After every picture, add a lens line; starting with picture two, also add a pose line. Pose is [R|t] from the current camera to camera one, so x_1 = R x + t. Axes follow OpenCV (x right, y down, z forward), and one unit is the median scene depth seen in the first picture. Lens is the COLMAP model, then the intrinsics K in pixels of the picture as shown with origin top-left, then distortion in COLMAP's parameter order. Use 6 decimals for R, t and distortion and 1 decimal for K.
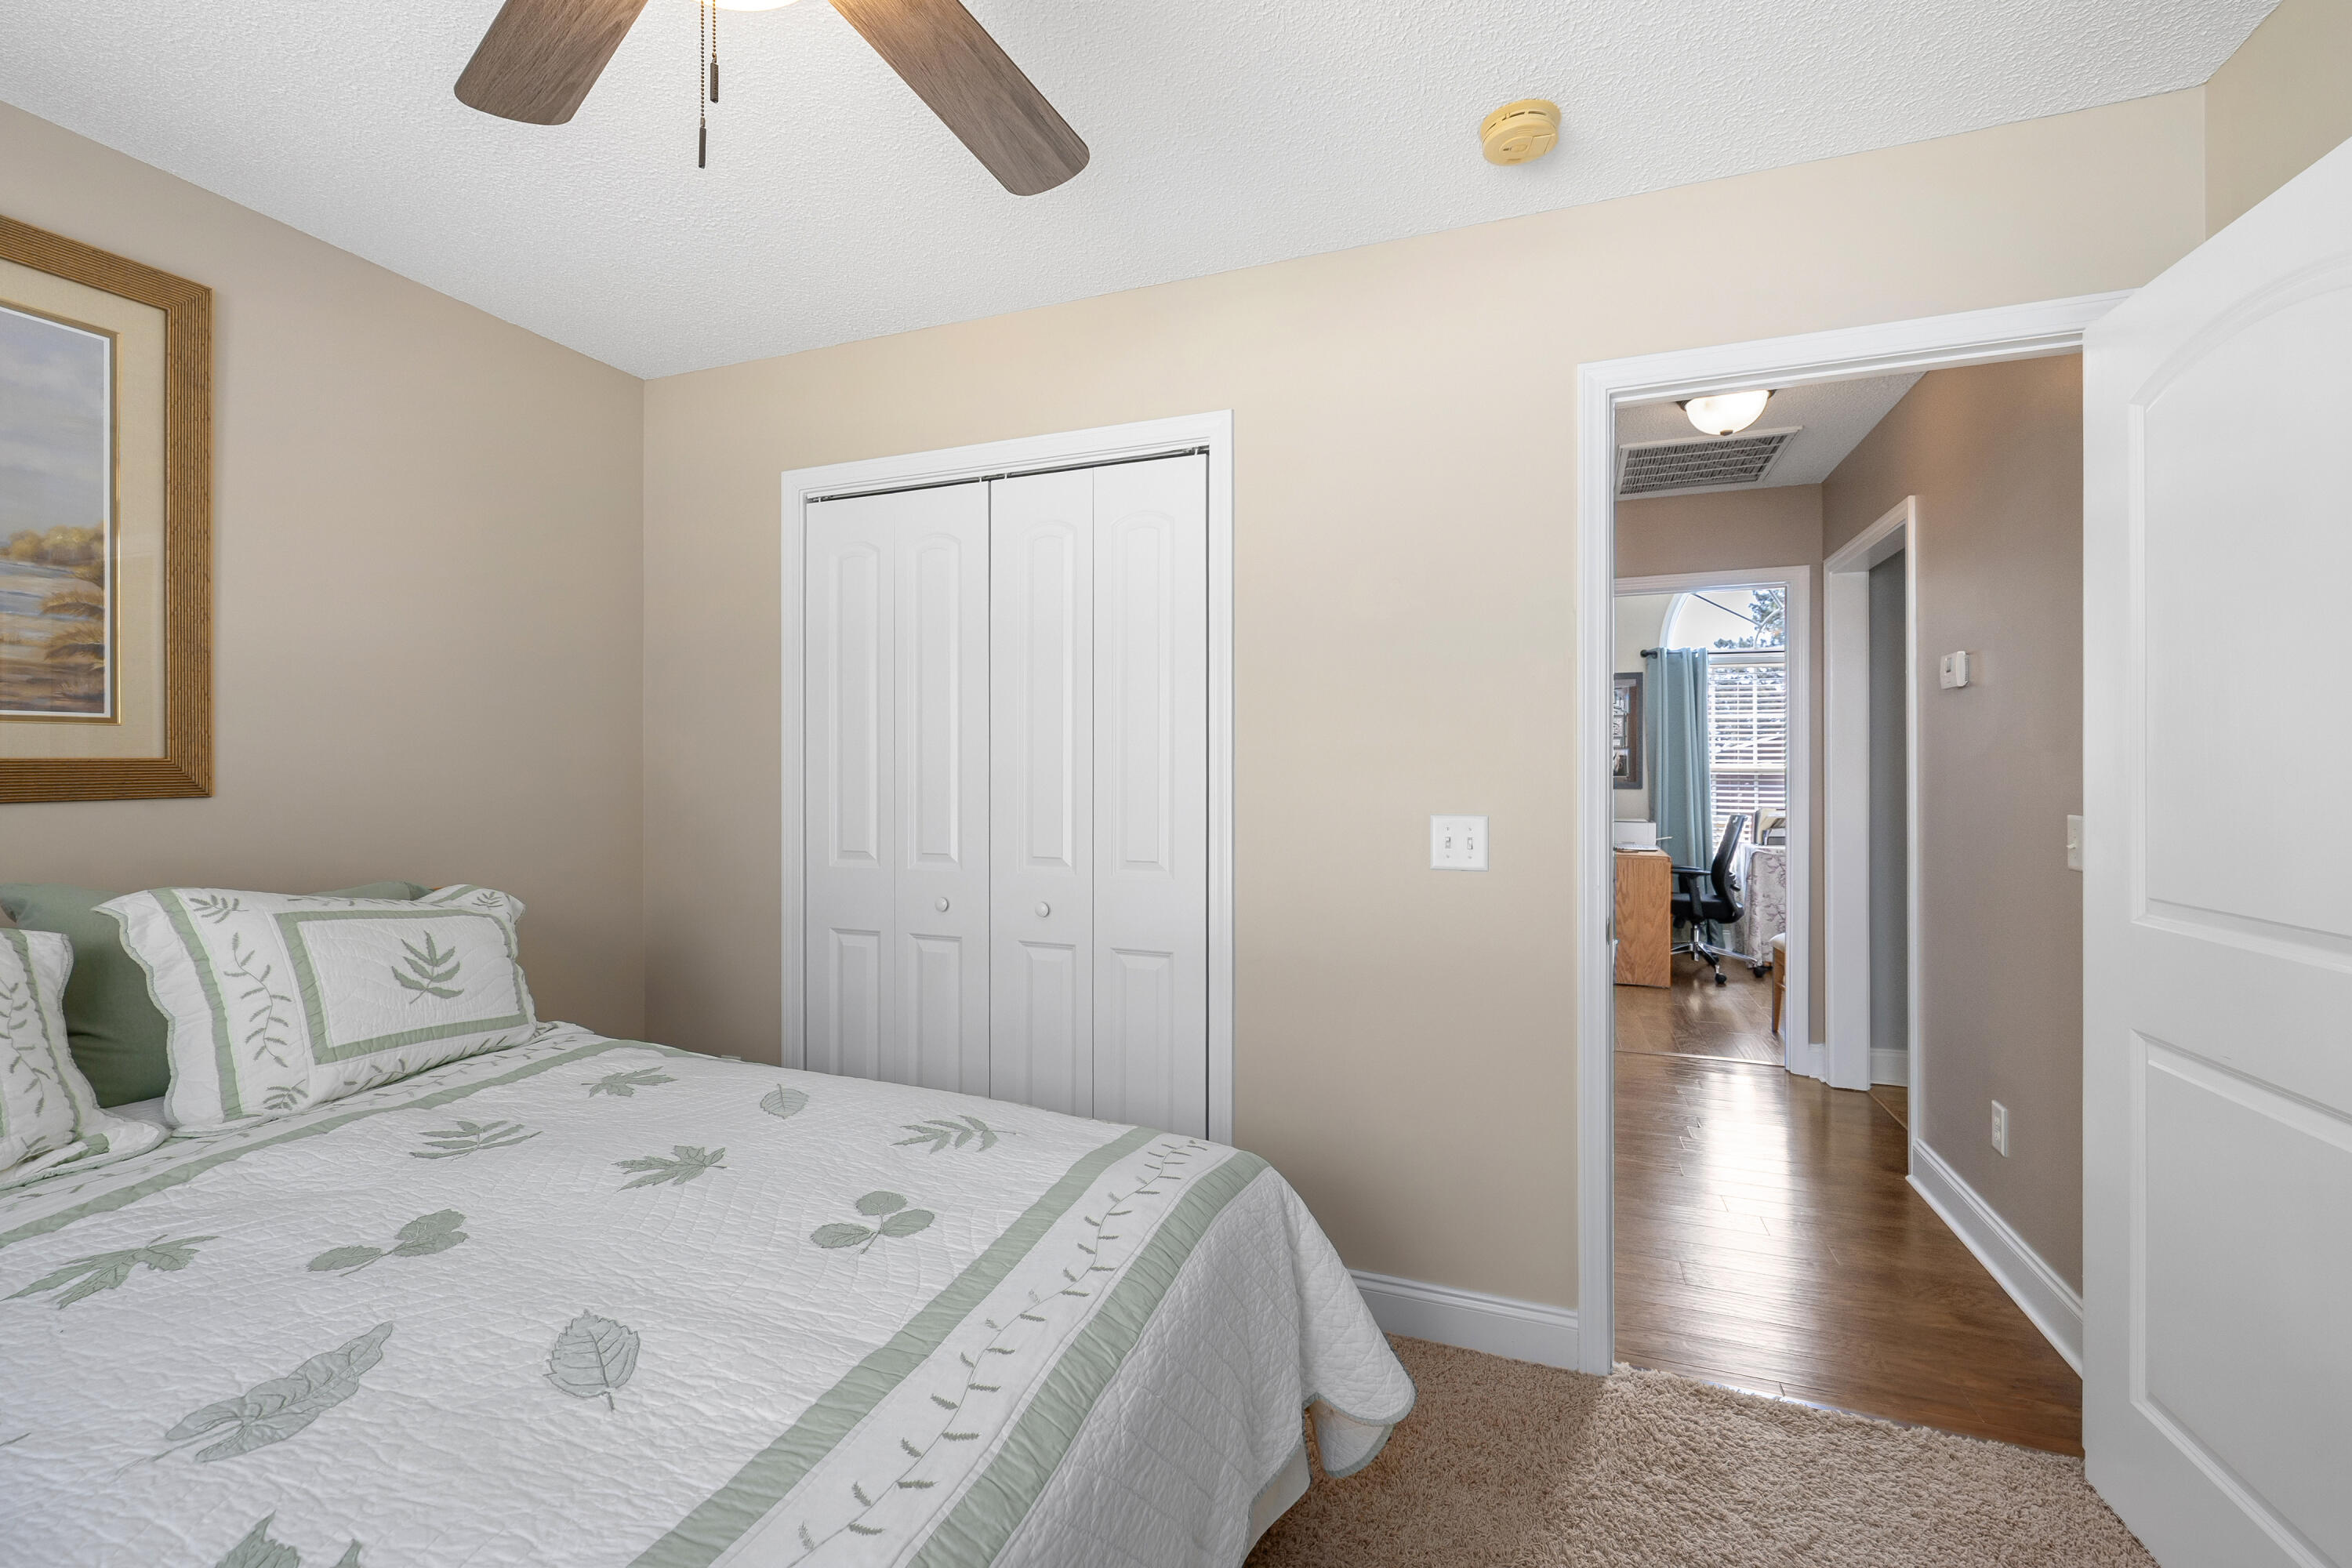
lens RADIAL K [[977.9, 0, 1166.9], [0, 977.9, 759.7], [0, 0, 1]] dist [-0.001661, -0.000295]
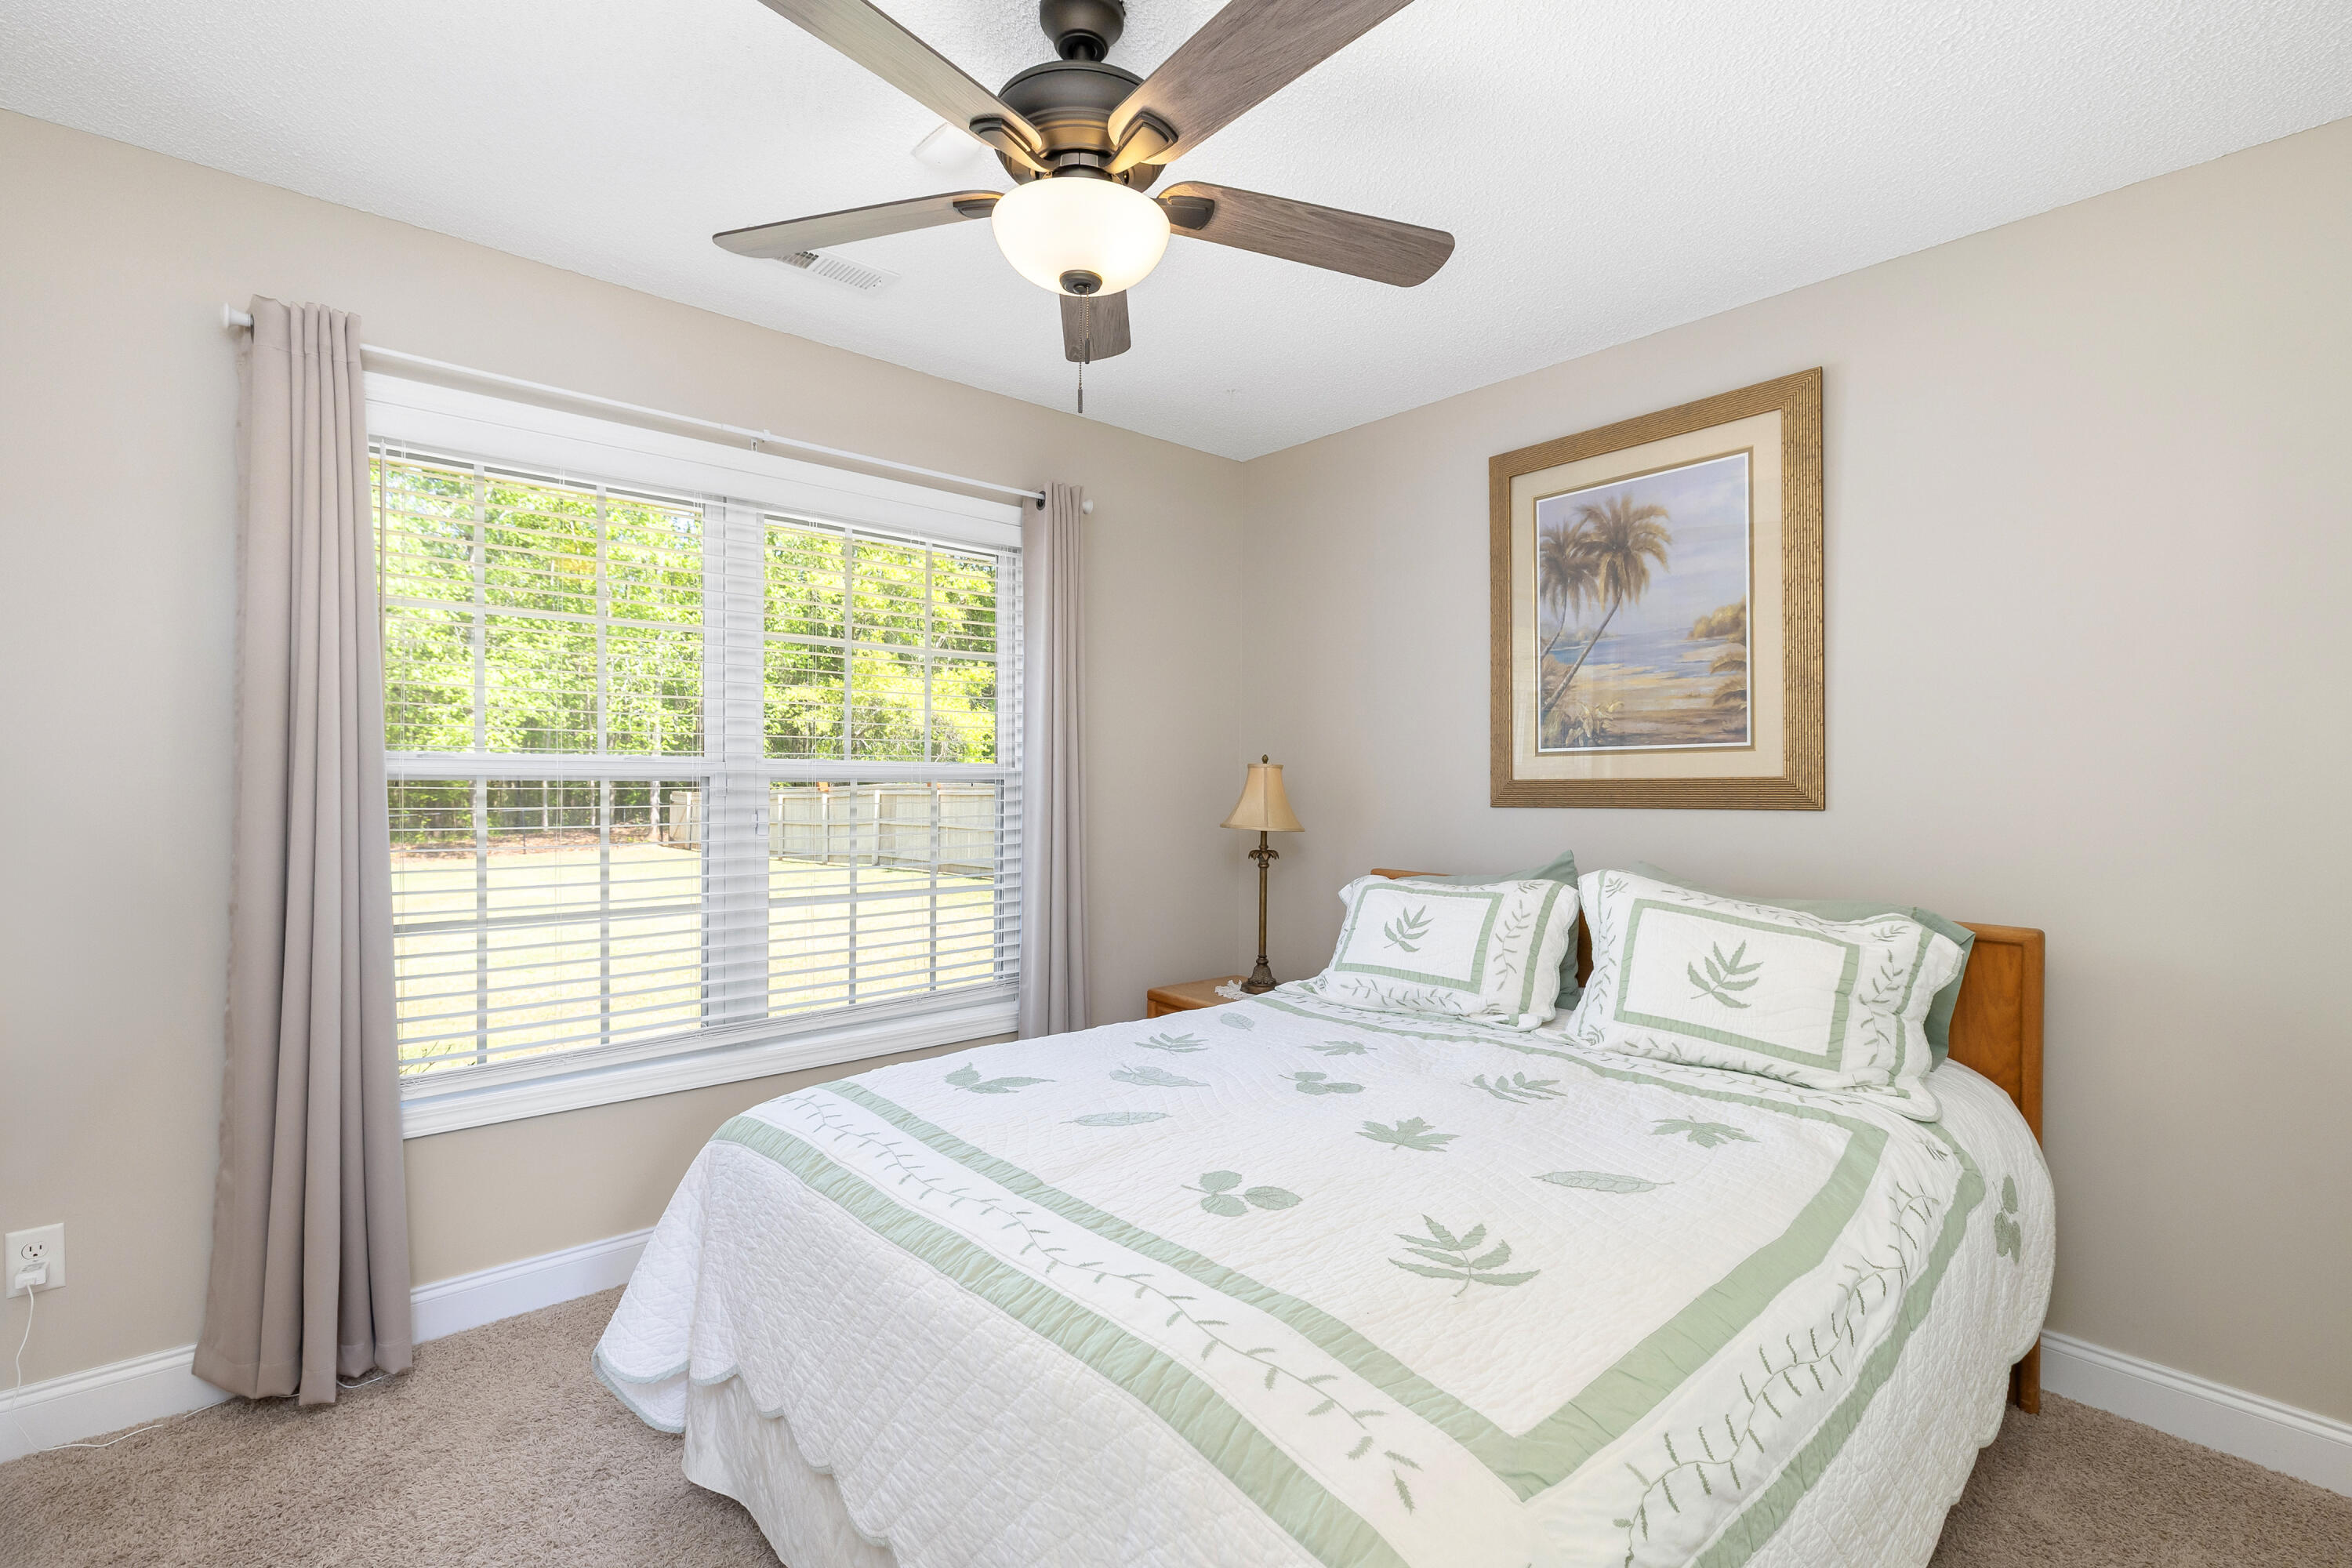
lens RADIAL K [[1053.0, 0, 1171.6], [0, 1053.0, 789.9], [0, 0, 1]] dist [-0.002172, -0.000104]
pose [[-0.464589, 0.001748, -0.885525, 0.534674], [0.001236, 0.999998, 0.001325, 0.013528], [0.885526, -0.000479, -0.464590, 1.023805]]
